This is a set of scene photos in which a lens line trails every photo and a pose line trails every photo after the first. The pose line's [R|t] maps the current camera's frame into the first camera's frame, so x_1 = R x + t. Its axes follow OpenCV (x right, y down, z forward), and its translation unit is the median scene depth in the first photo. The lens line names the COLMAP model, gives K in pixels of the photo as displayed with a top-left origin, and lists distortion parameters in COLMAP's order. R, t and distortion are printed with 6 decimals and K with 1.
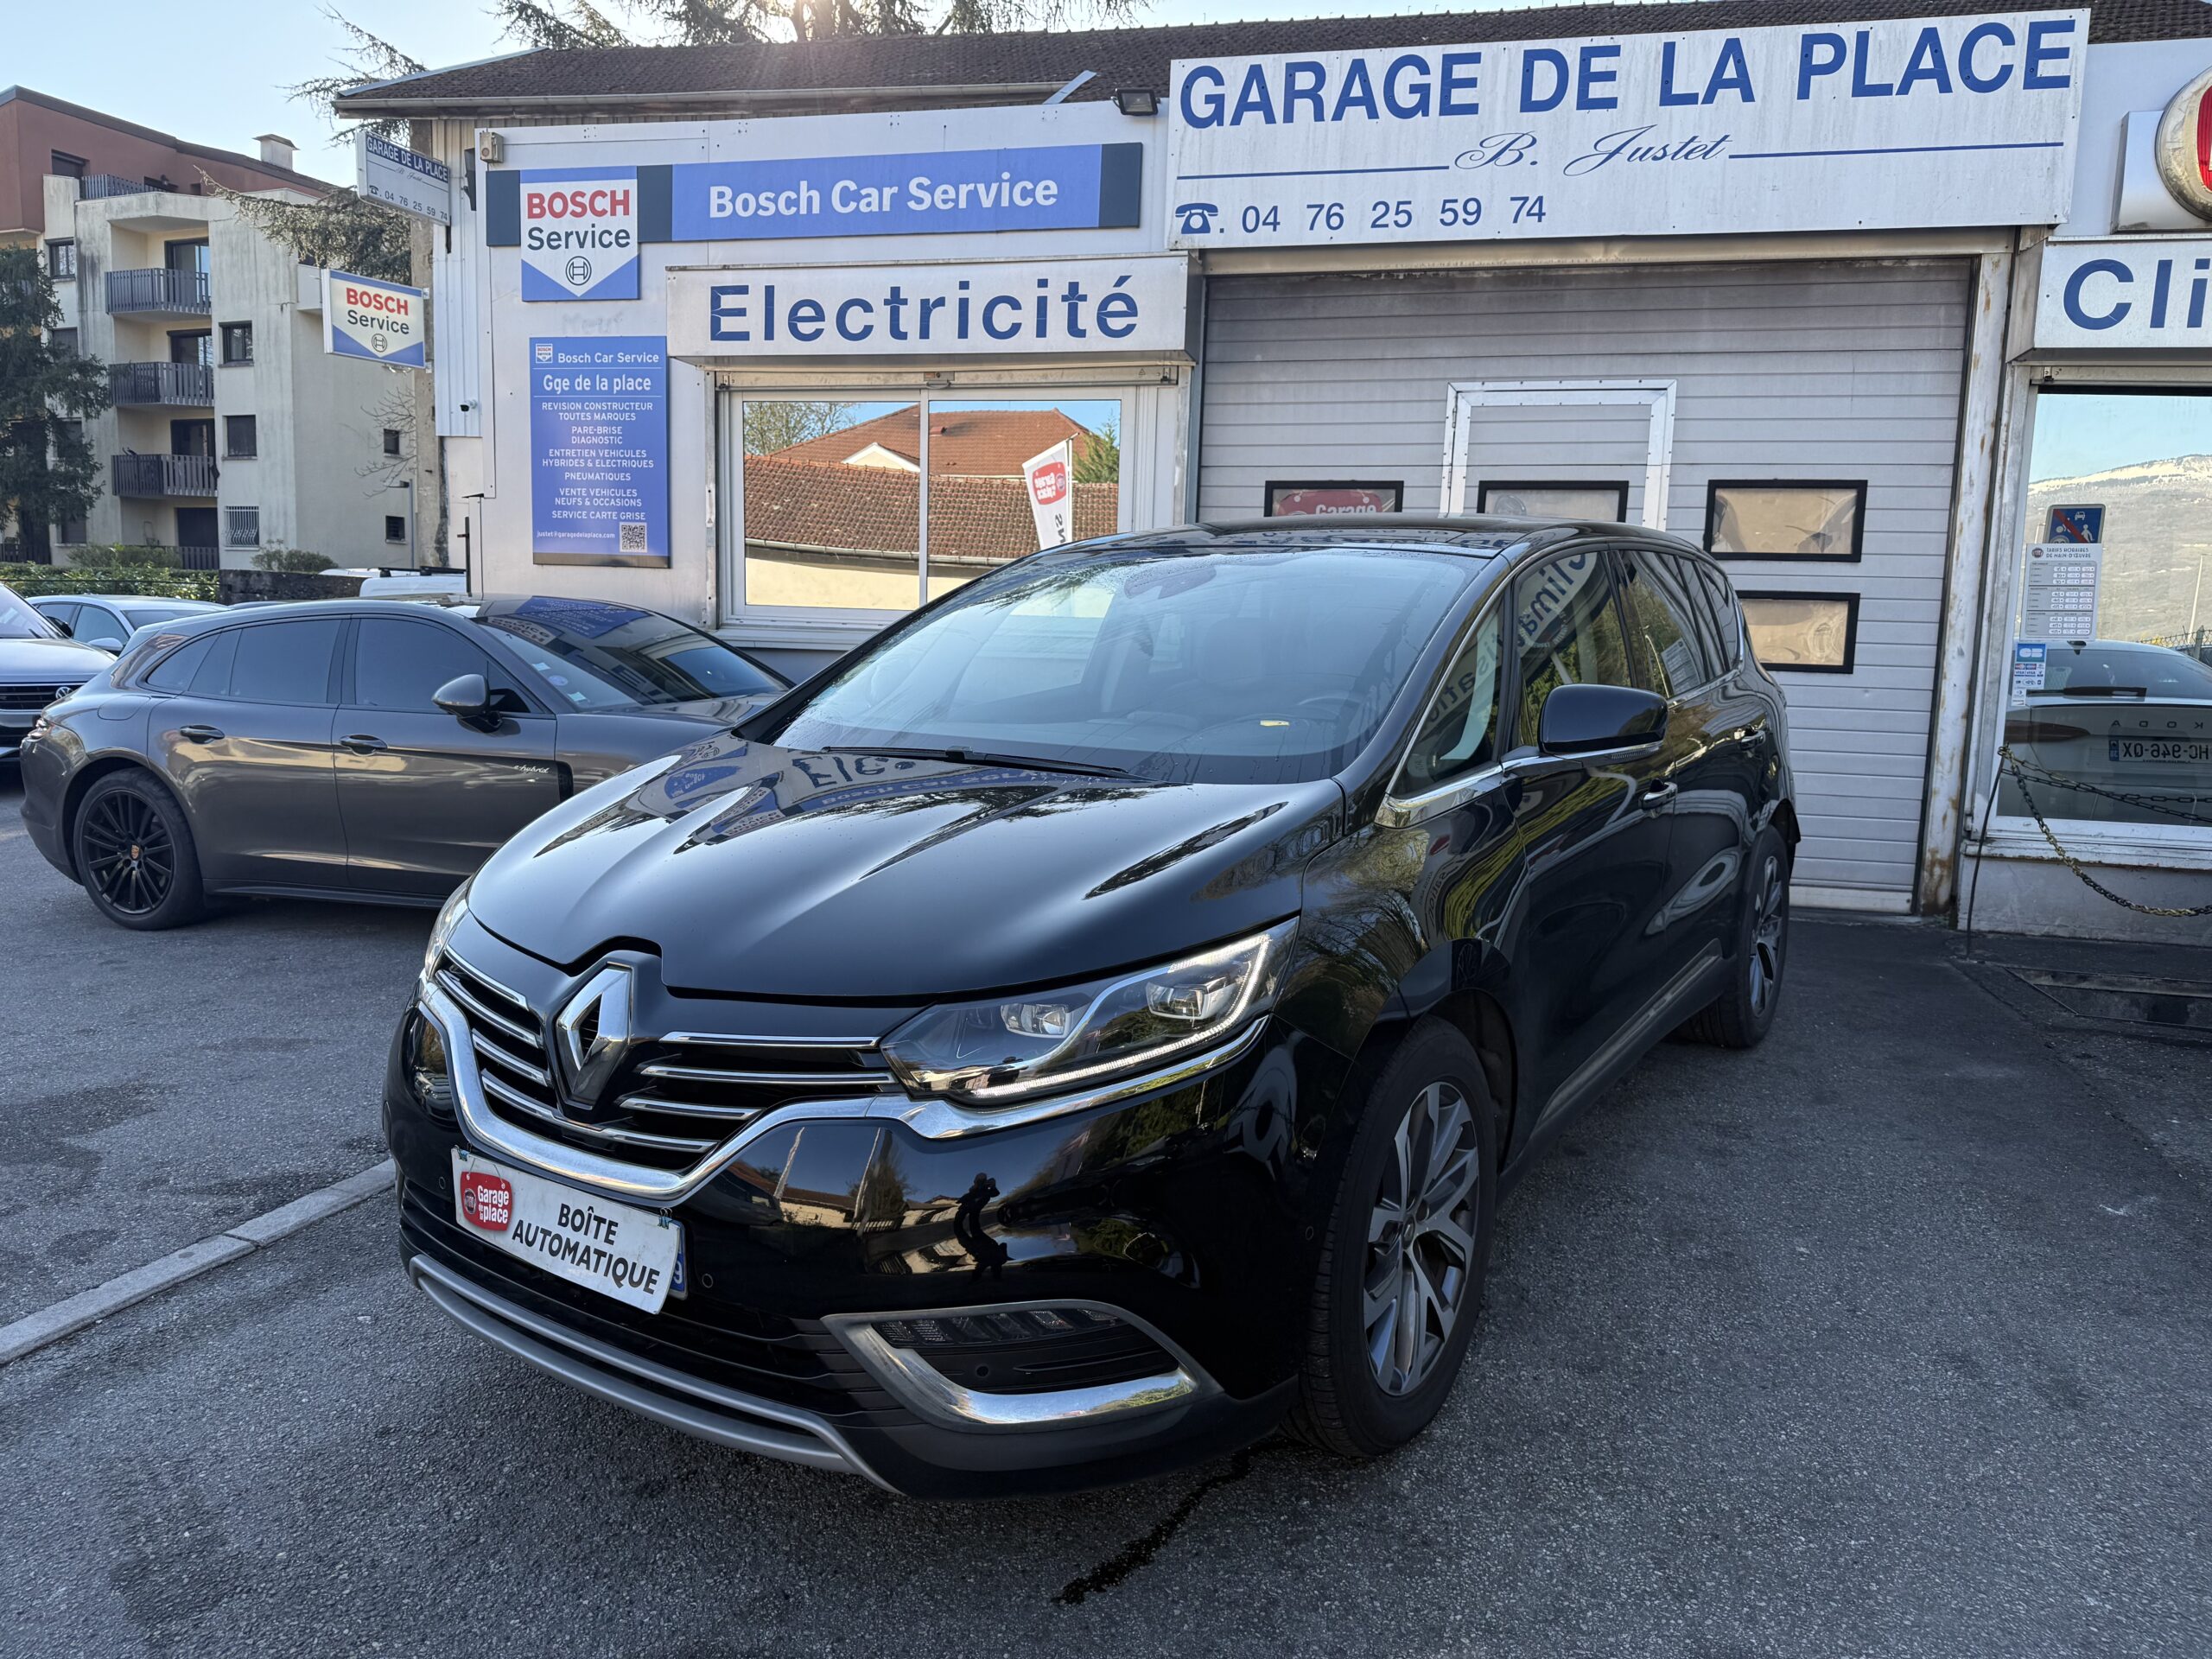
lens RADIAL K [[1477.4, 0, 1108.1], [0, 1477.4, 835.8], [0, 0, 1]] dist [0.024954, -0.020579]
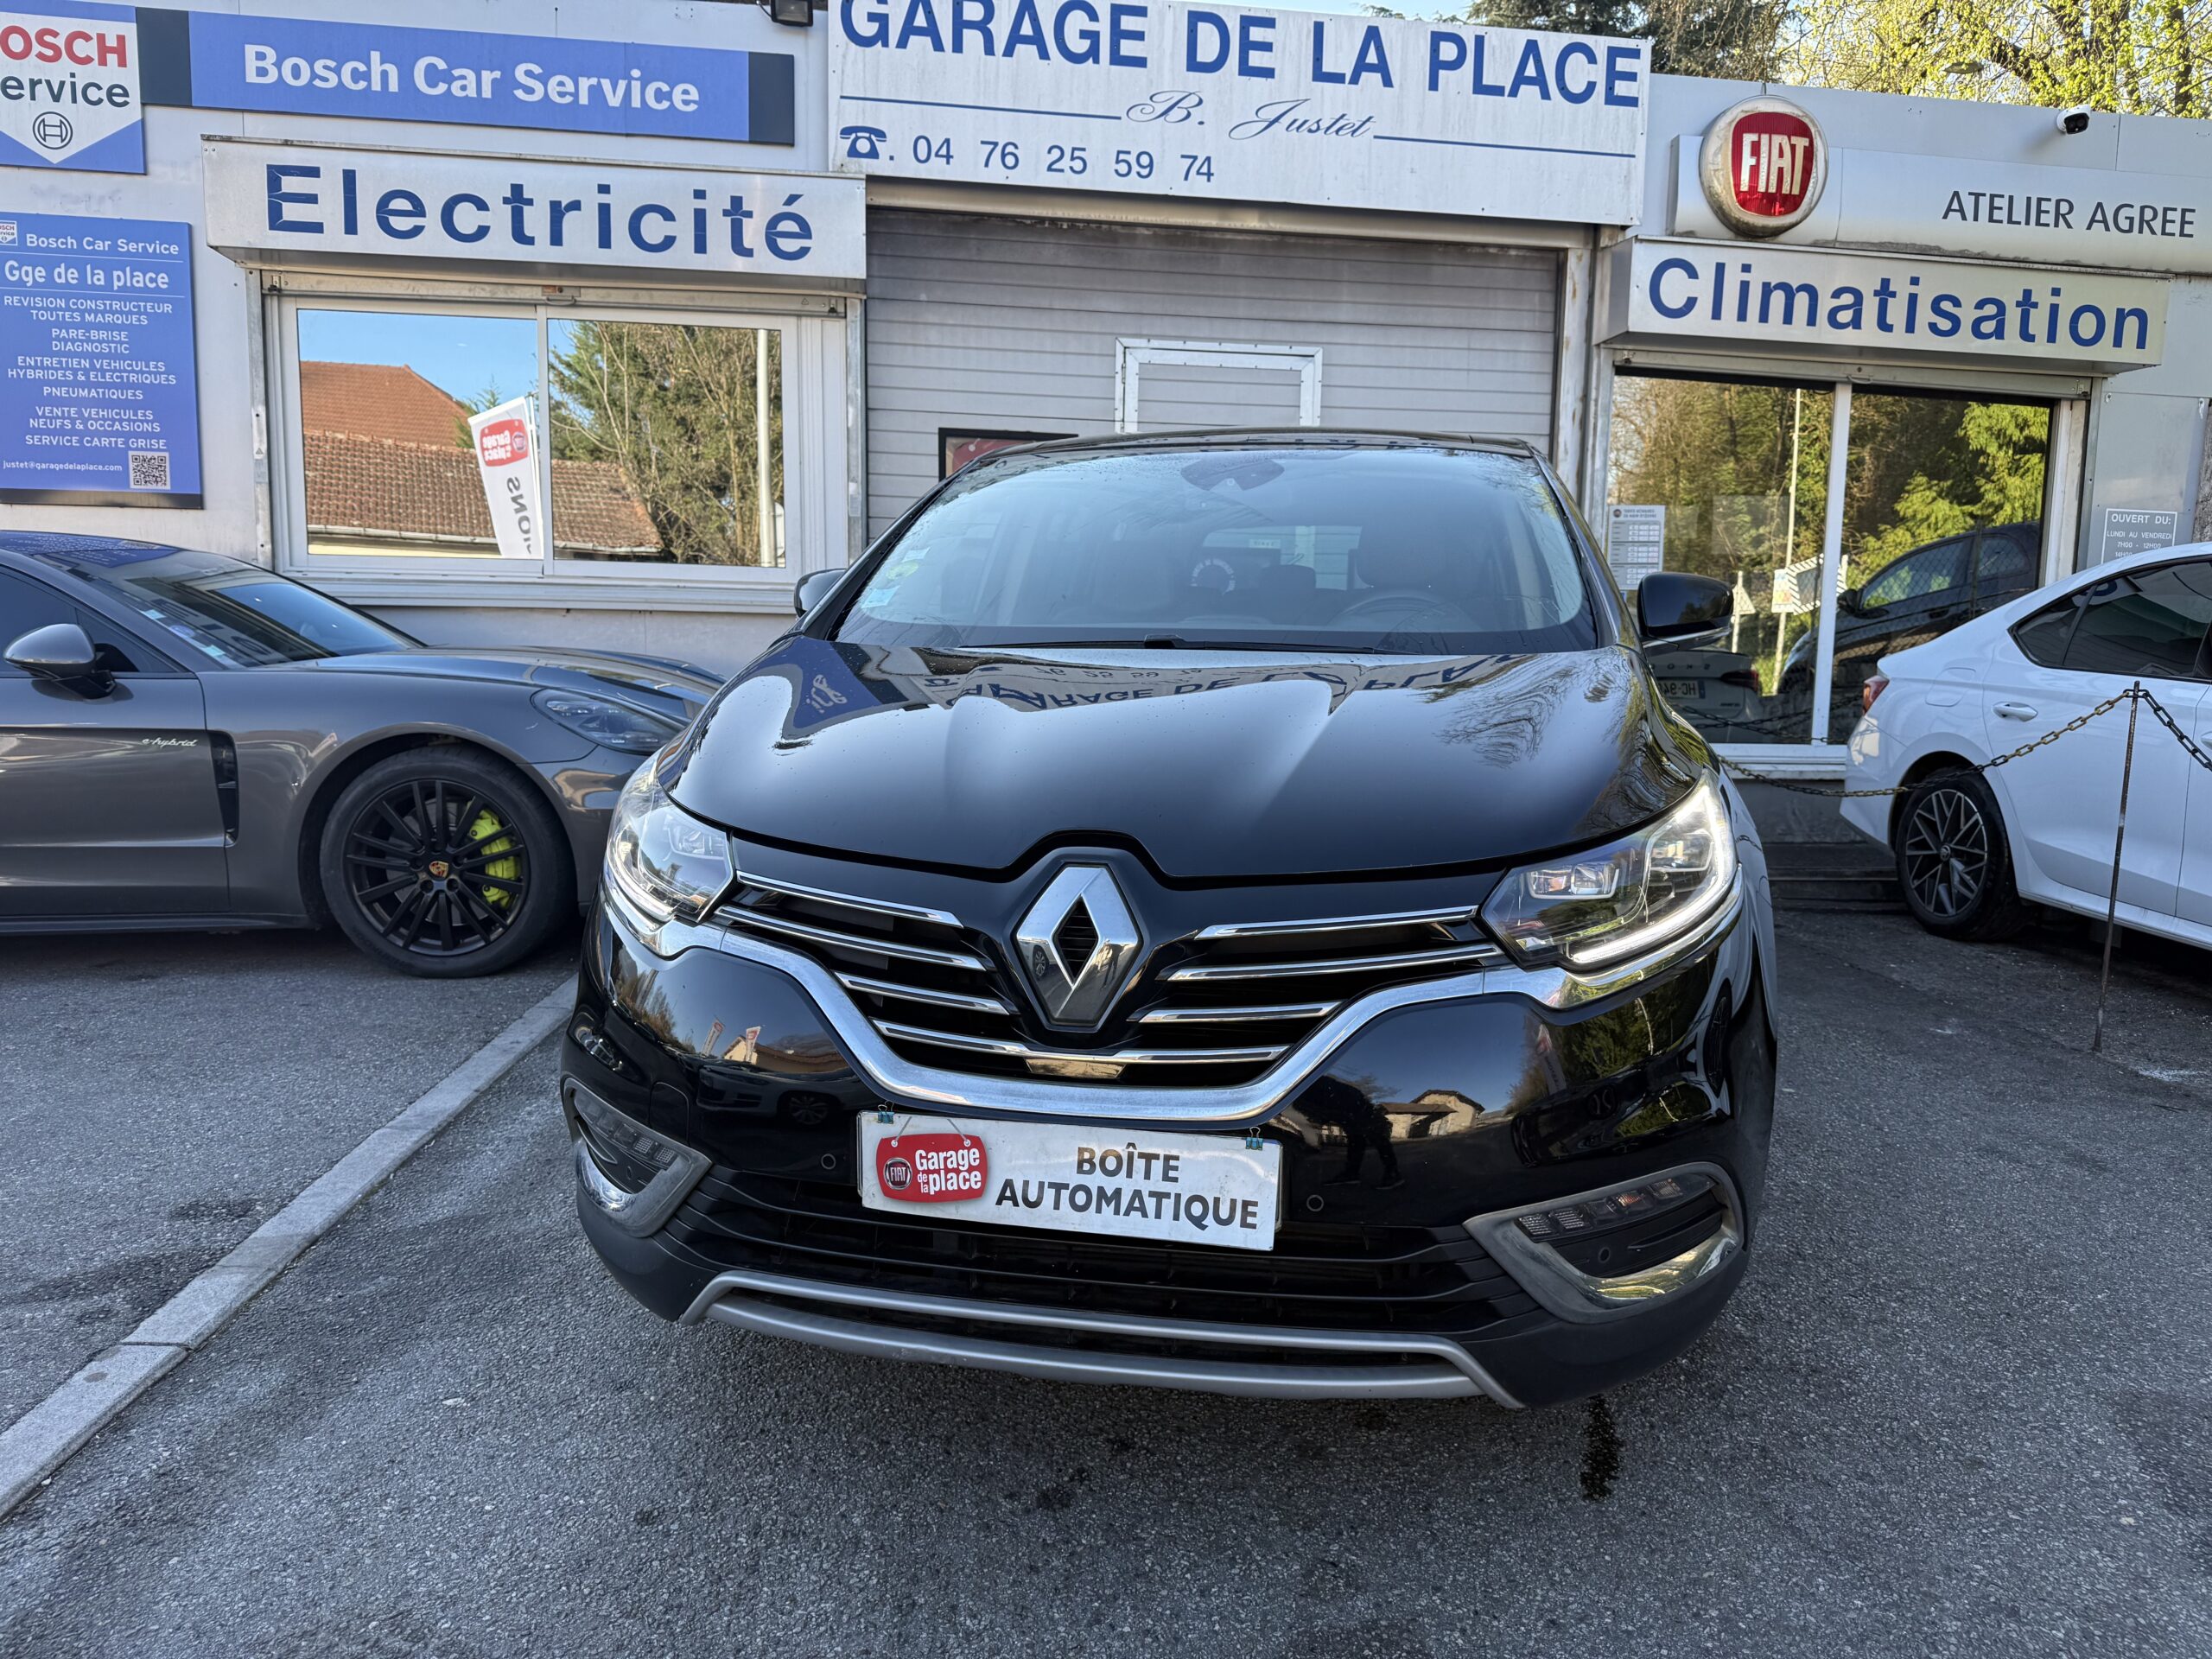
lens RADIAL K [[1523.9, 0, 1106.0], [0, 1523.9, 829.5], [0, 0, 1]] dist [0.004813, -0.002508]
pose [[0.928205, -0.058797, 0.367395, -0.181839], [0.059980, 0.998166, 0.008208, 0.017940], [-0.367204, 0.014418, 0.930029, 0.056345]]
